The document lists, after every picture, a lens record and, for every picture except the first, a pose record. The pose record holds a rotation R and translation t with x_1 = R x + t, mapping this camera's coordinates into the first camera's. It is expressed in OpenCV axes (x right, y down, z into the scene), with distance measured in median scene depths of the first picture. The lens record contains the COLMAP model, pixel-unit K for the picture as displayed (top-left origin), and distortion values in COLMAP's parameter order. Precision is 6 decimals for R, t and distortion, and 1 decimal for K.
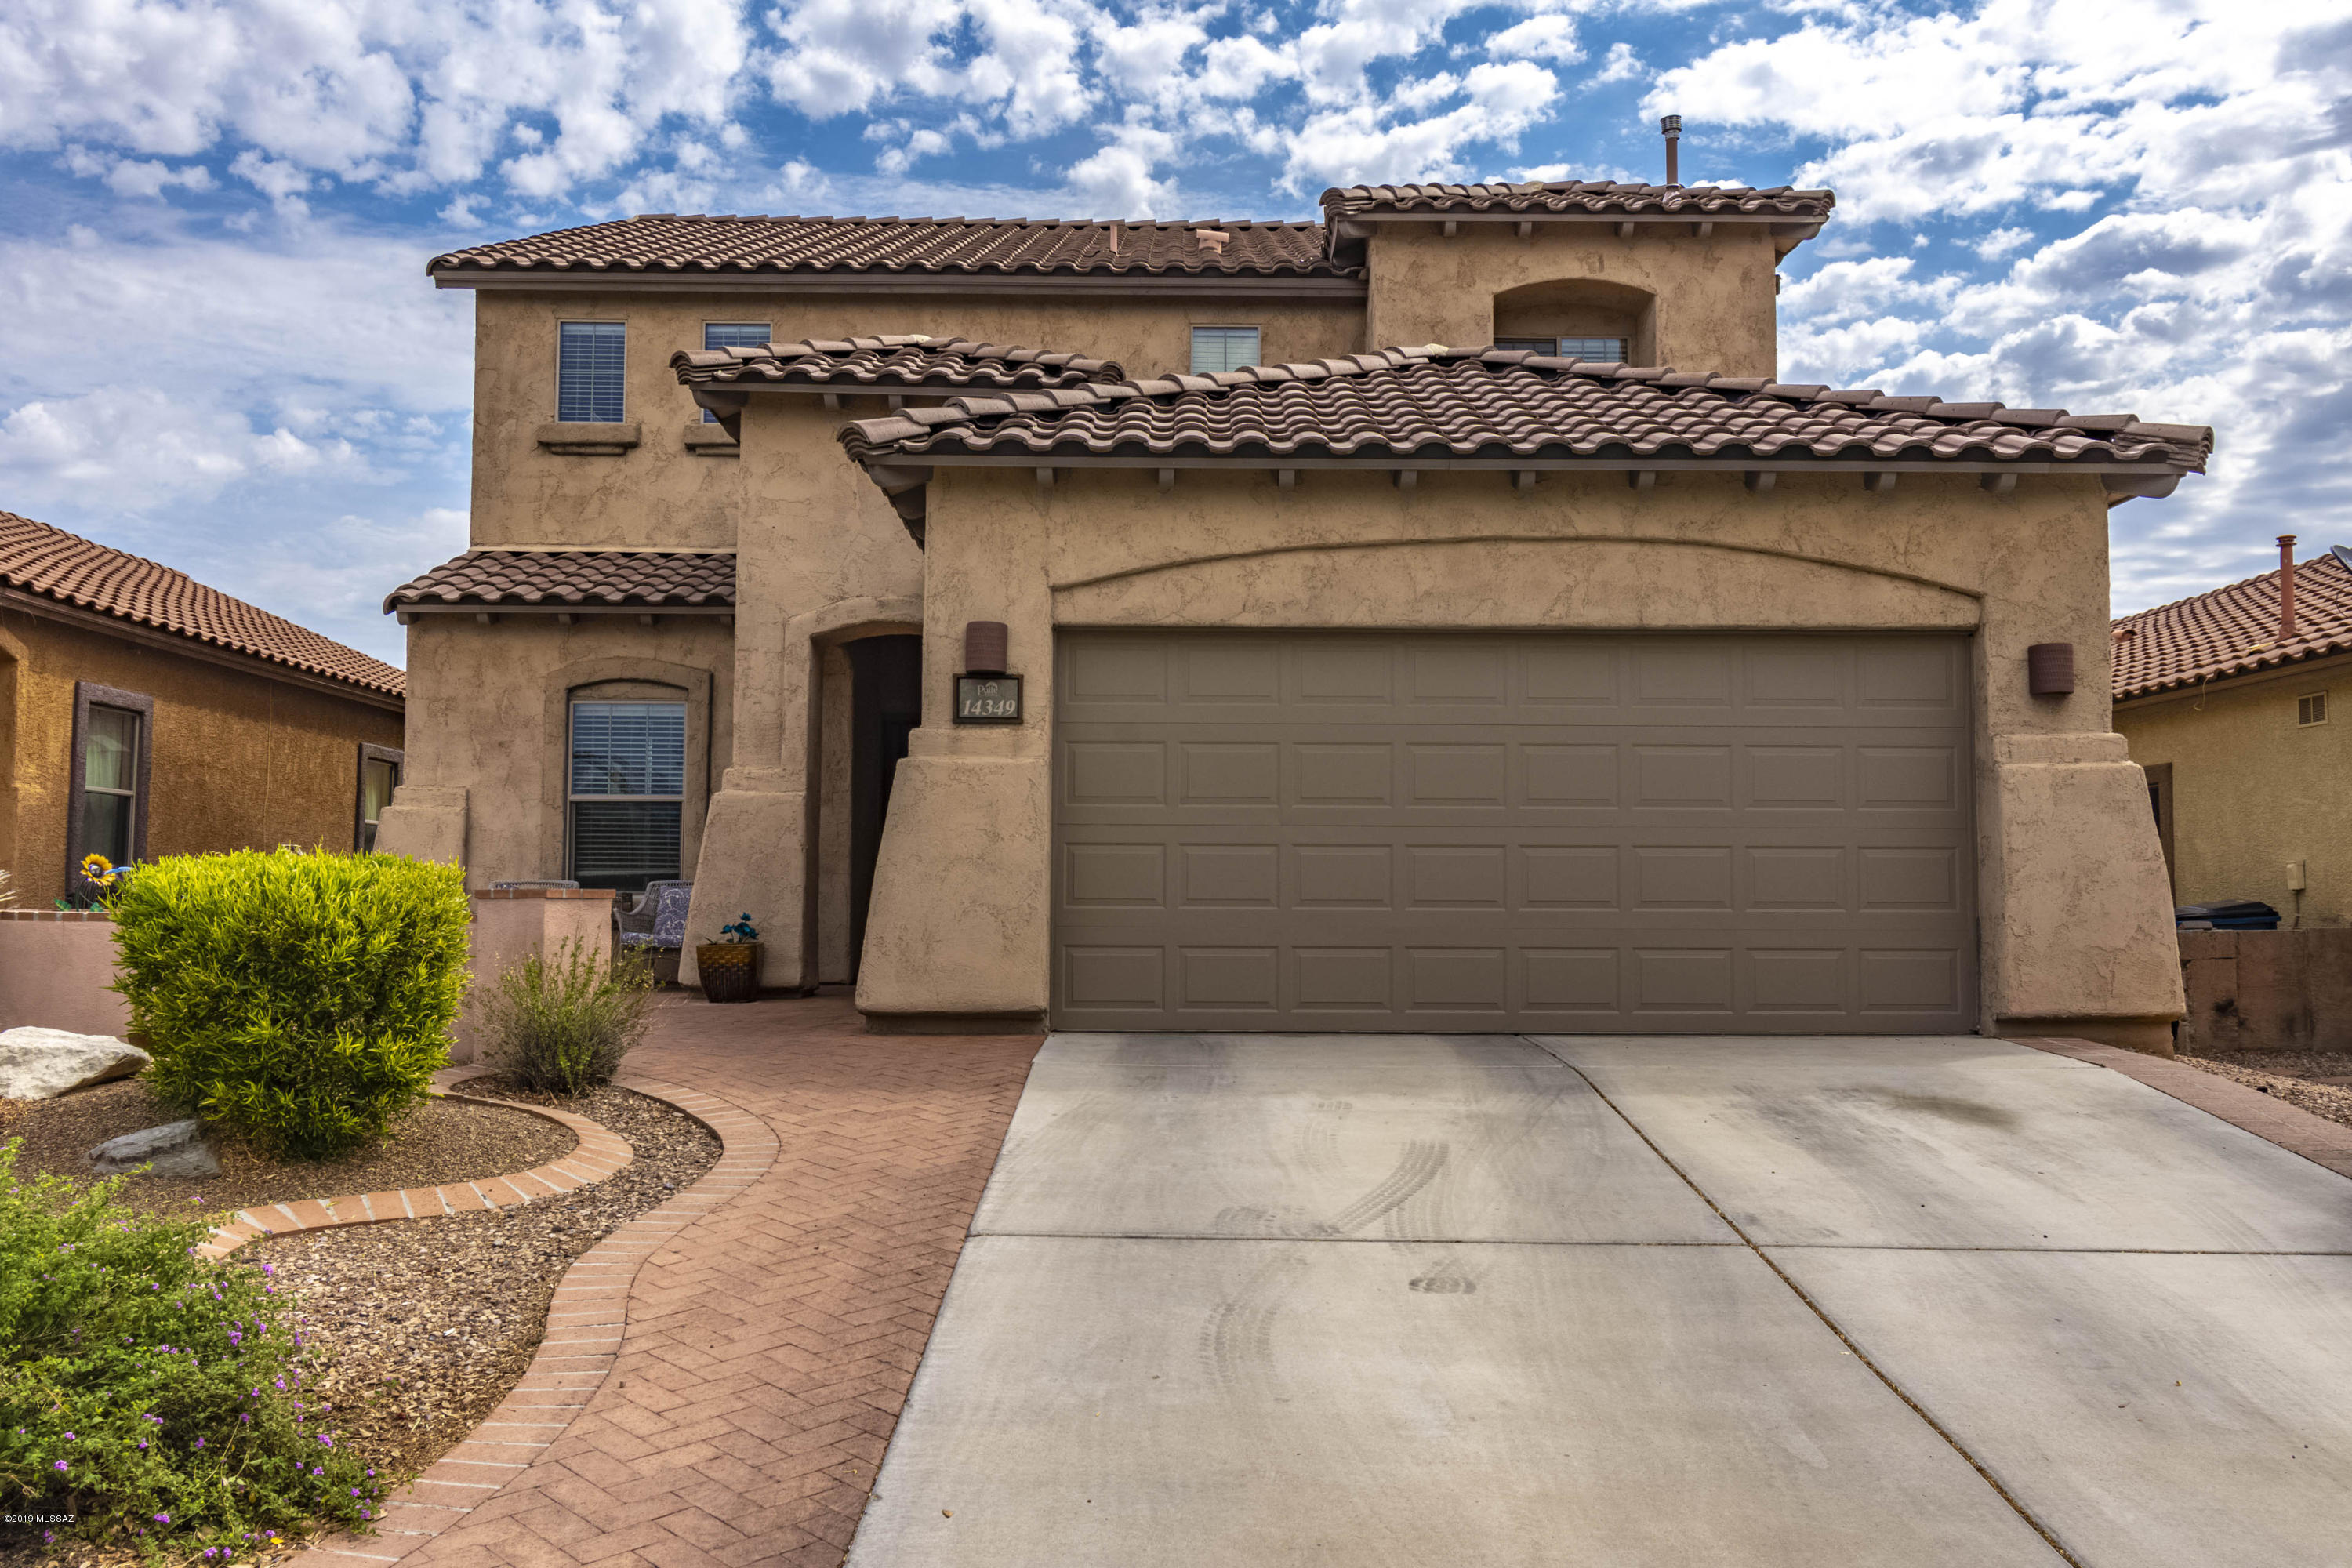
lens RADIAL K [[1997.5, 0, 1180.9], [0, 1997.5, 780.2], [0, 0, 1]] dist [-0.018827, -0.010757]
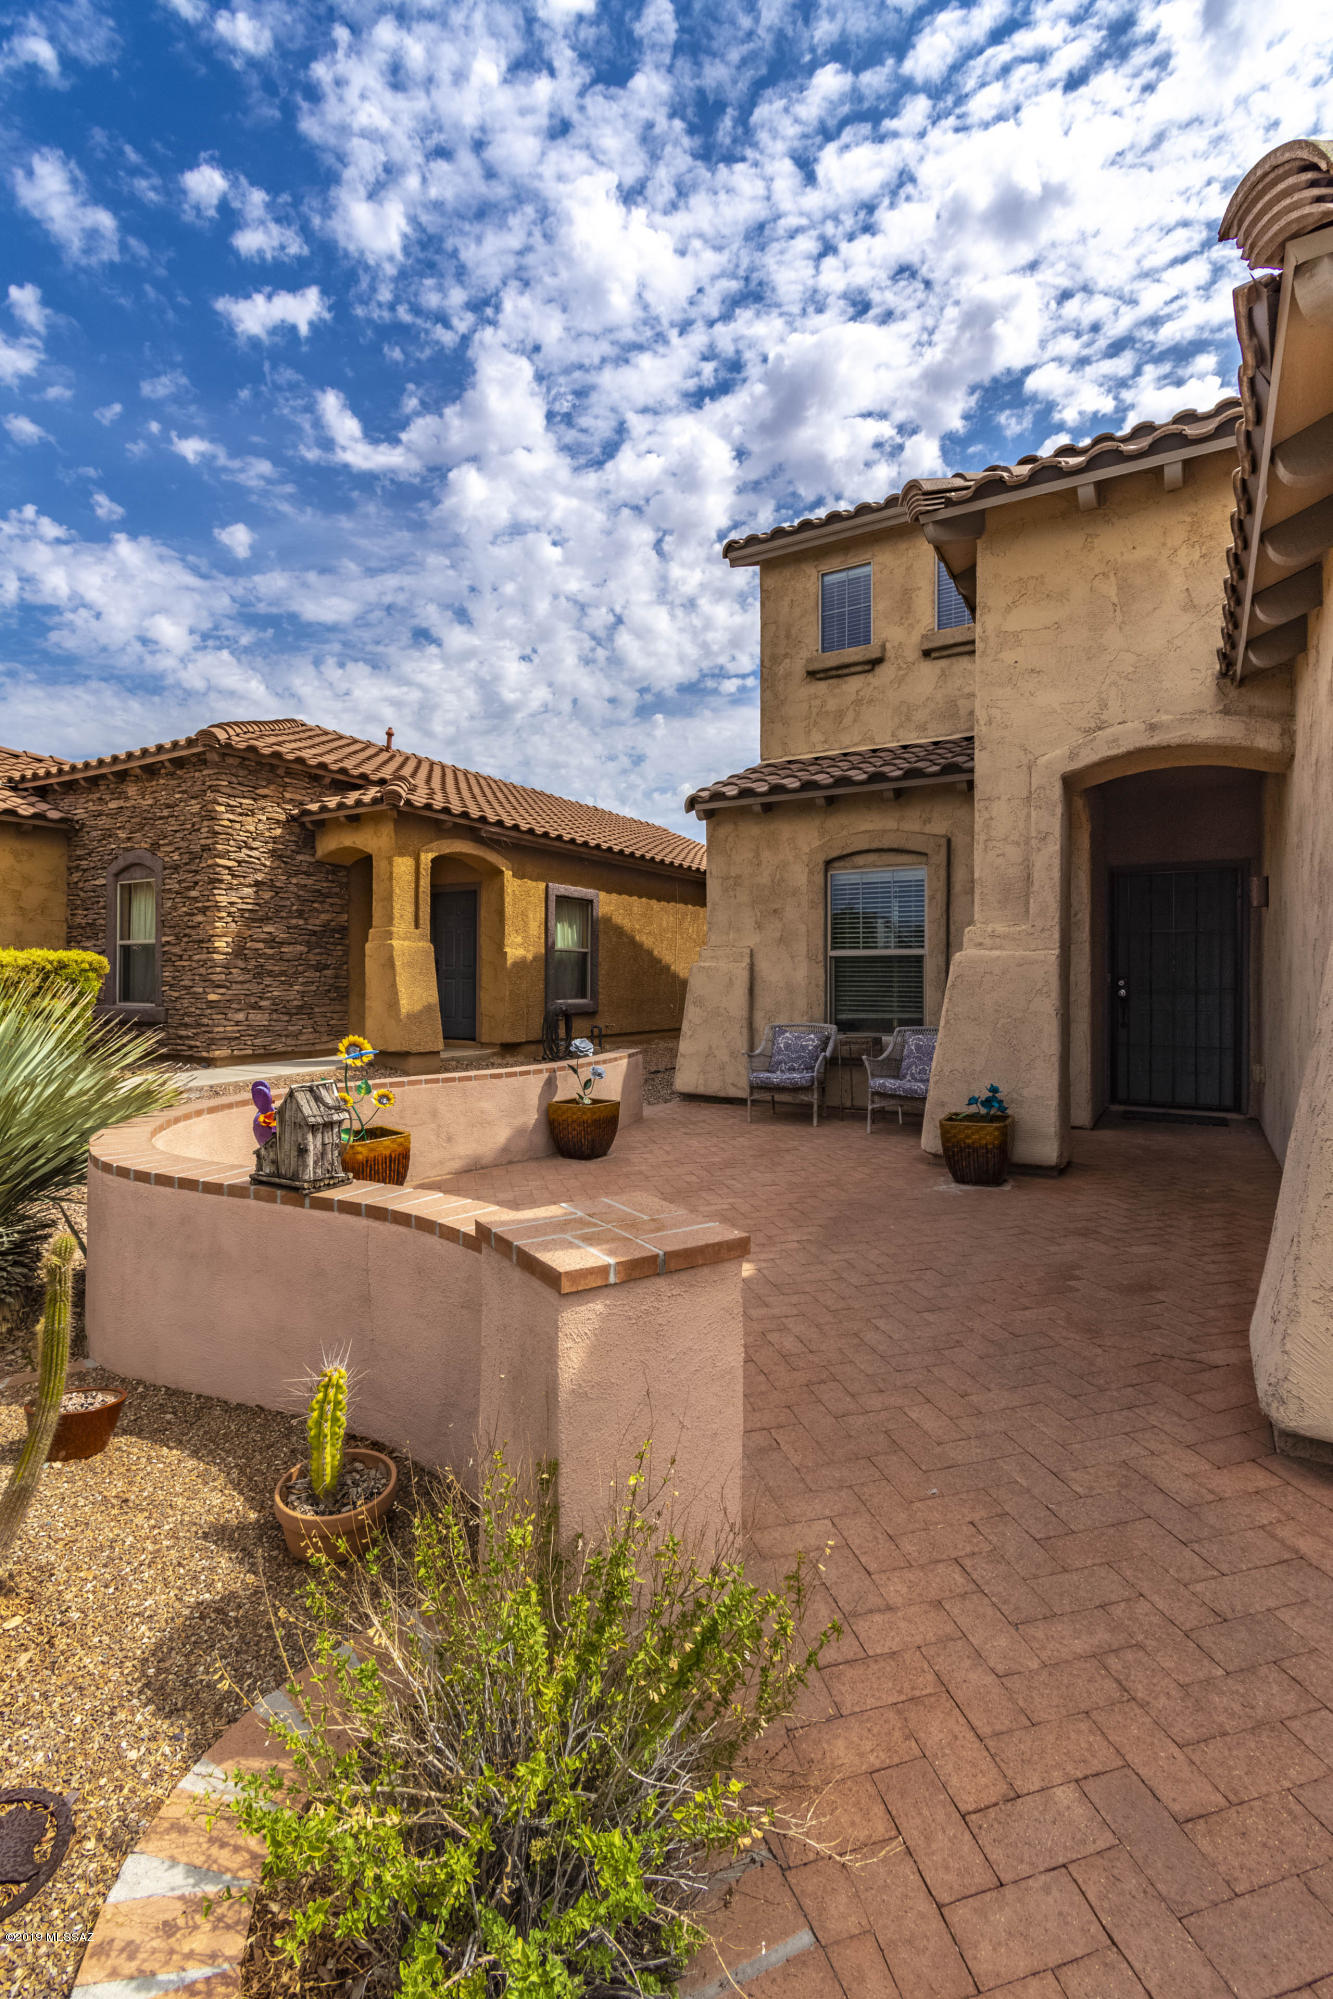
lens RADIAL K [[914.3, 0, 674.3], [0, 914.3, 991.1], [0, 0, 1]] dist [-0.004232, -0.000113]
pose [[0.868078, 0.000181, -0.496428, -0.115906], [0.035927, 0.997355, 0.063186, -0.006756], [0.495126, -0.072686, 0.865775, 0.480131]]
